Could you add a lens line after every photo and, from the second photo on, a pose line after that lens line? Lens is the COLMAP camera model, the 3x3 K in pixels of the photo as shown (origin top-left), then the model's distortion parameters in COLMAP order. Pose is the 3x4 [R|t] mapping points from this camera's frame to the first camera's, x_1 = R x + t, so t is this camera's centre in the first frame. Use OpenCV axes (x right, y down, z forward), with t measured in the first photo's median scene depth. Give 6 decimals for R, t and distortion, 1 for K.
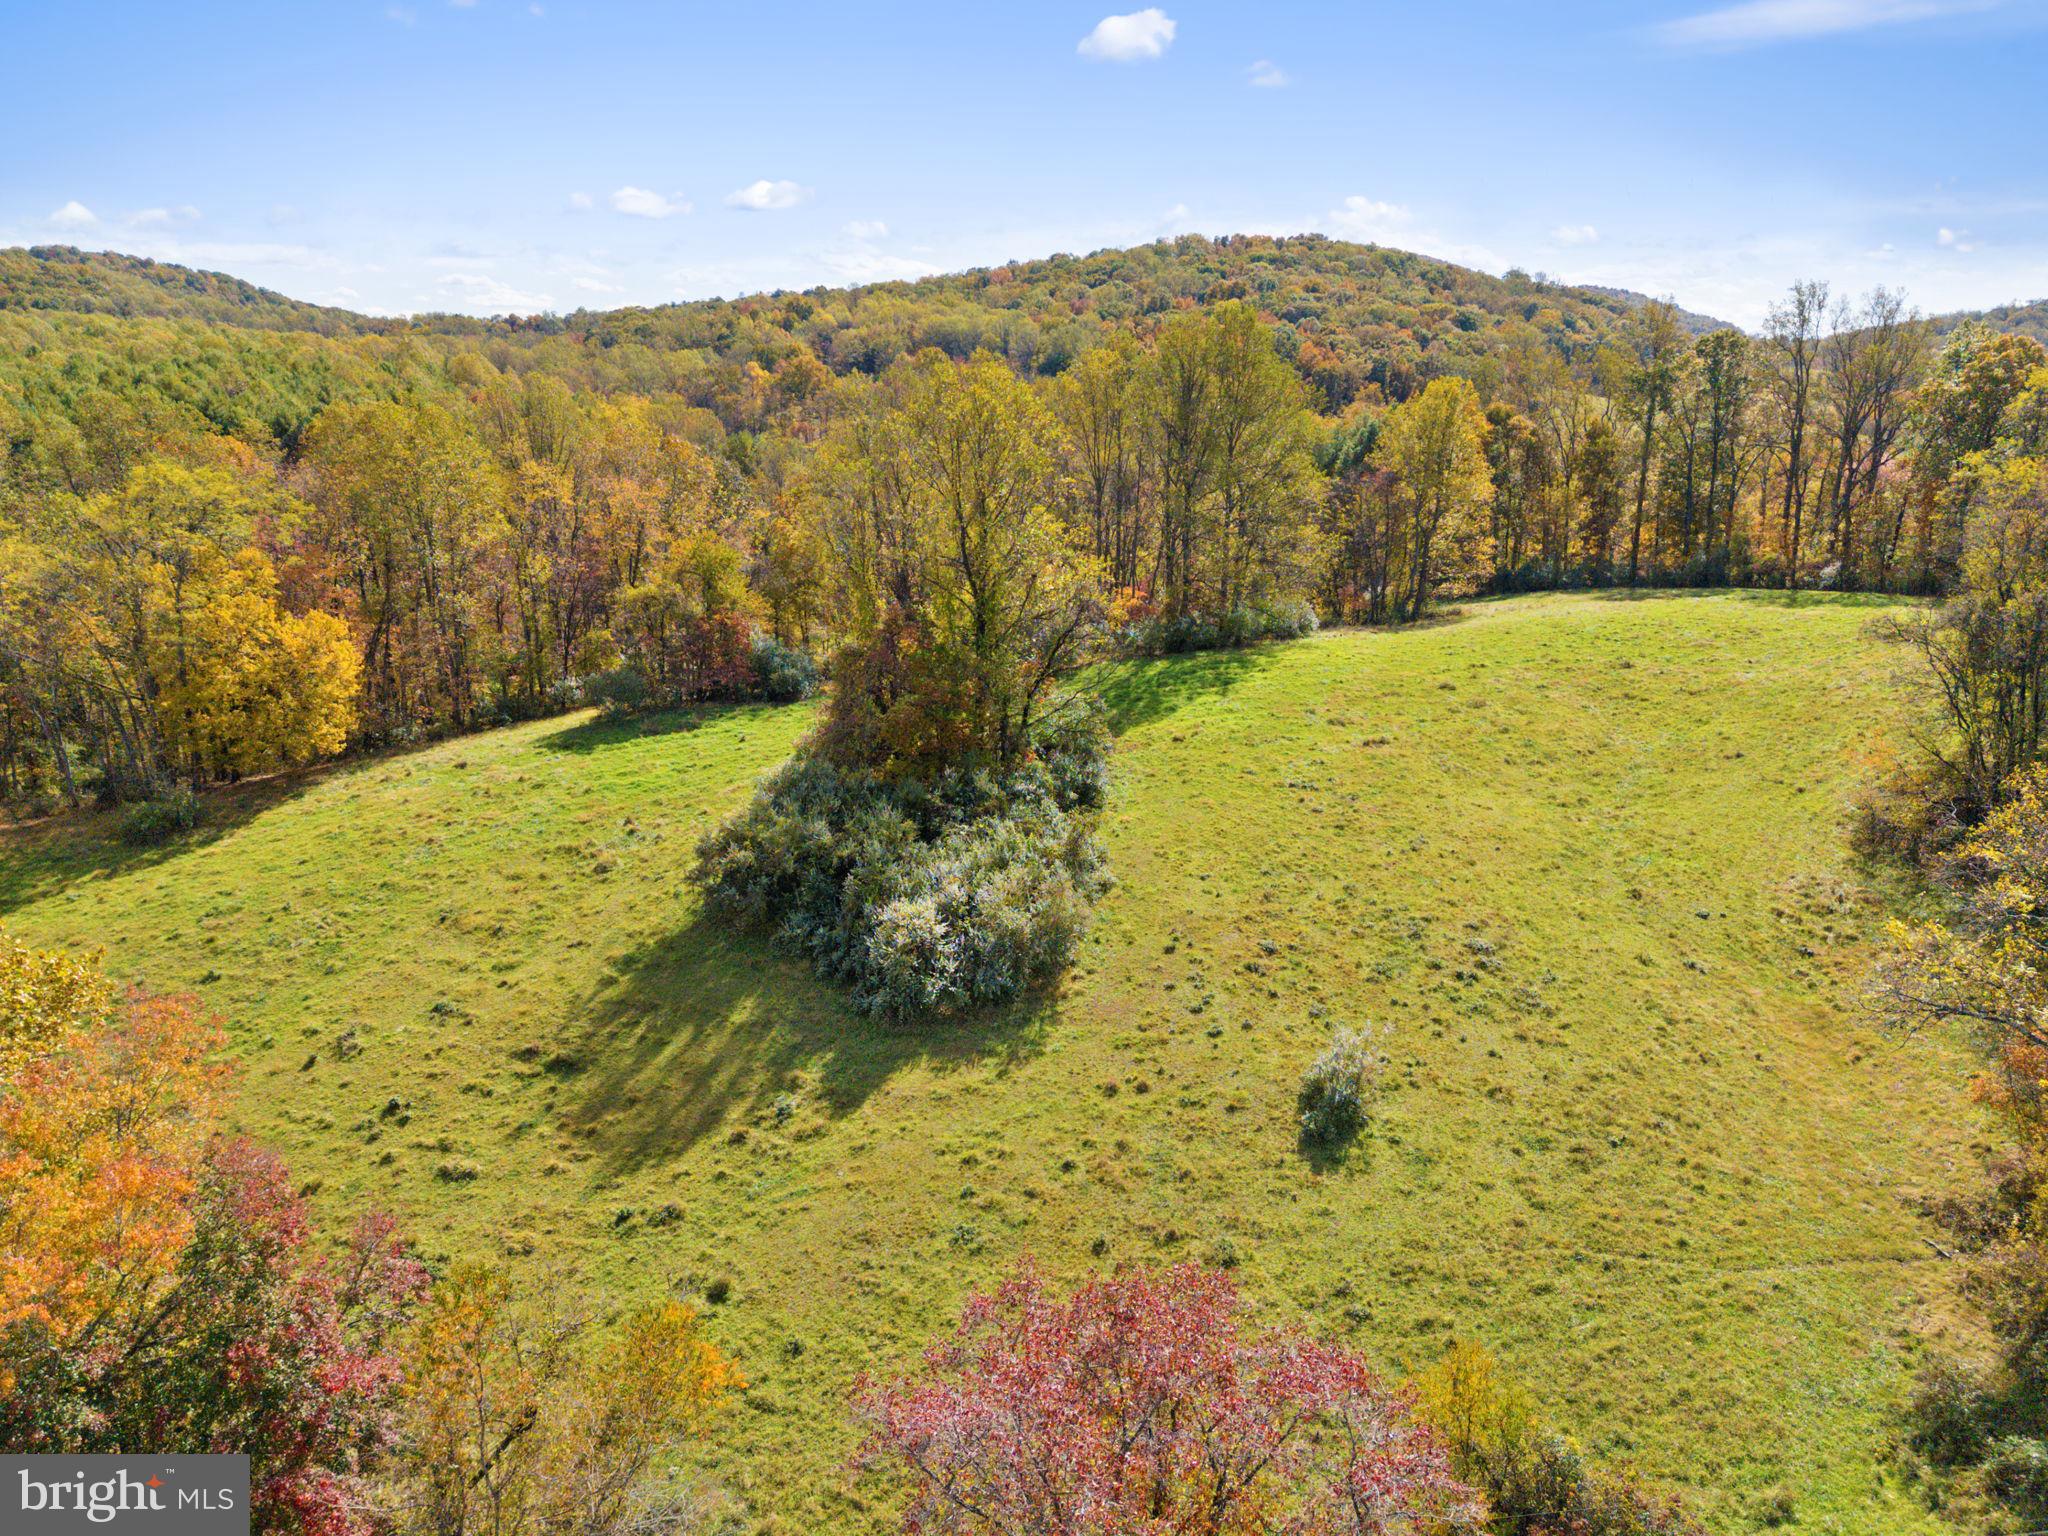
lens RADIAL K [[1500.5, 0, 981.7], [0, 1500.5, 787.7], [0, 0, 1]] dist [0.073541, -0.074391]
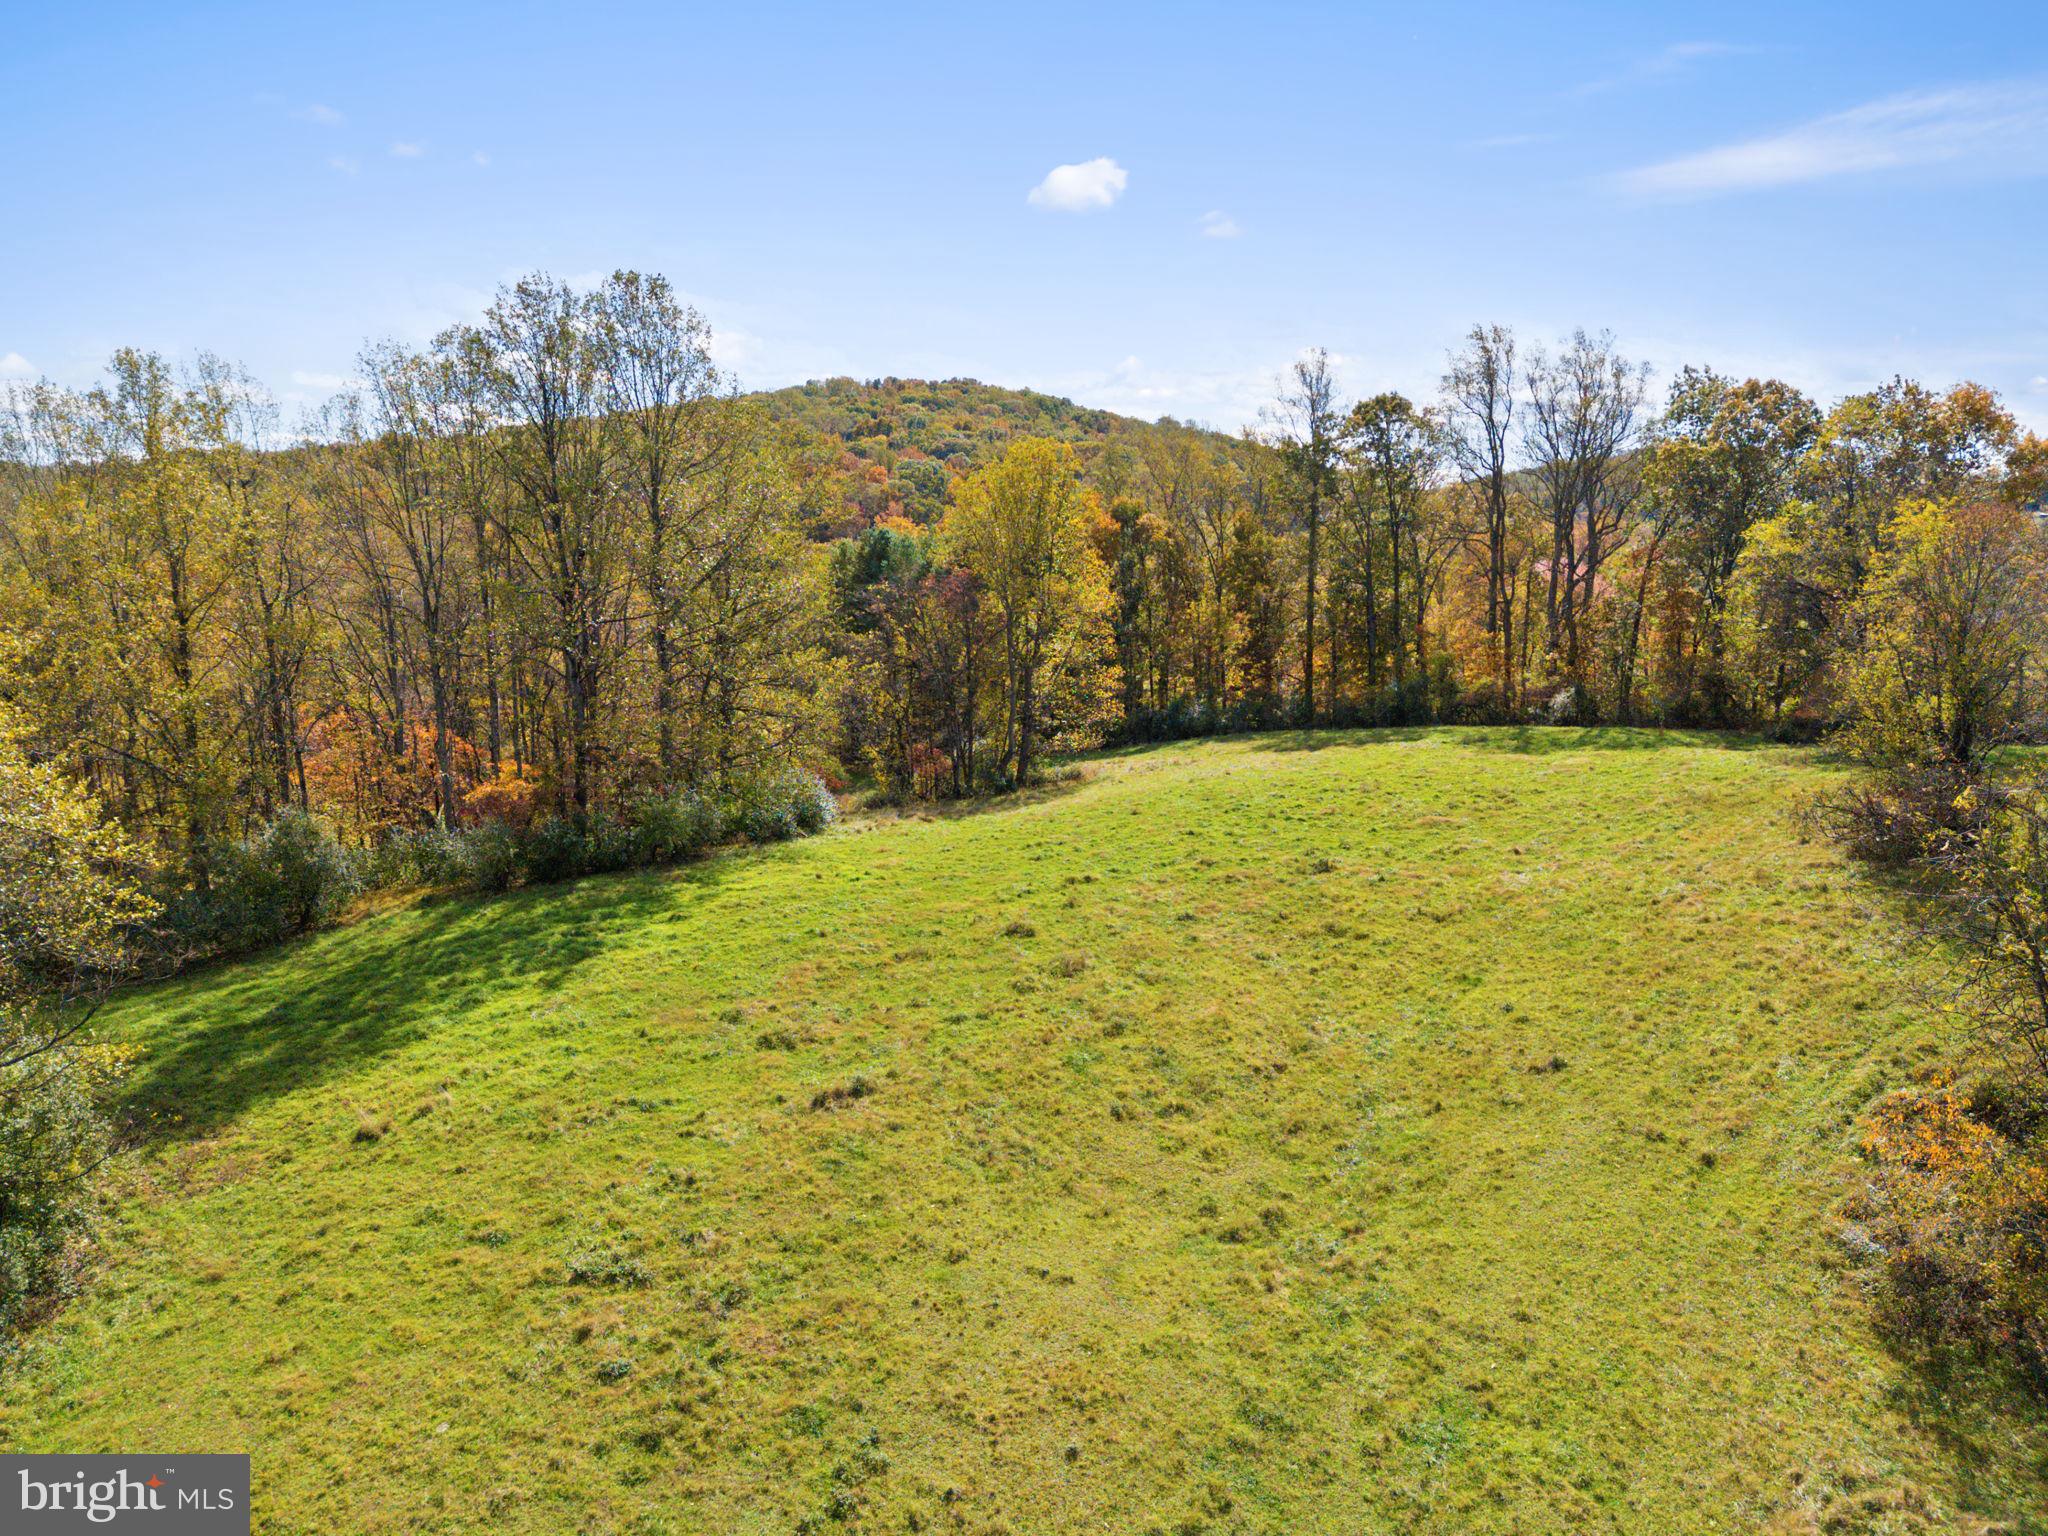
lens RADIAL K [[1500.5, 0, 1007.1], [0, 1500.5, 779.7], [0, 0, 1]] dist [0.073541, -0.074391]
pose [[0.977229, -0.044542, 0.207459, 0.142352], [0.065997, 0.993028, -0.097671, -0.049644], [-0.201662, 0.109138, 0.973356, 0.346352]]
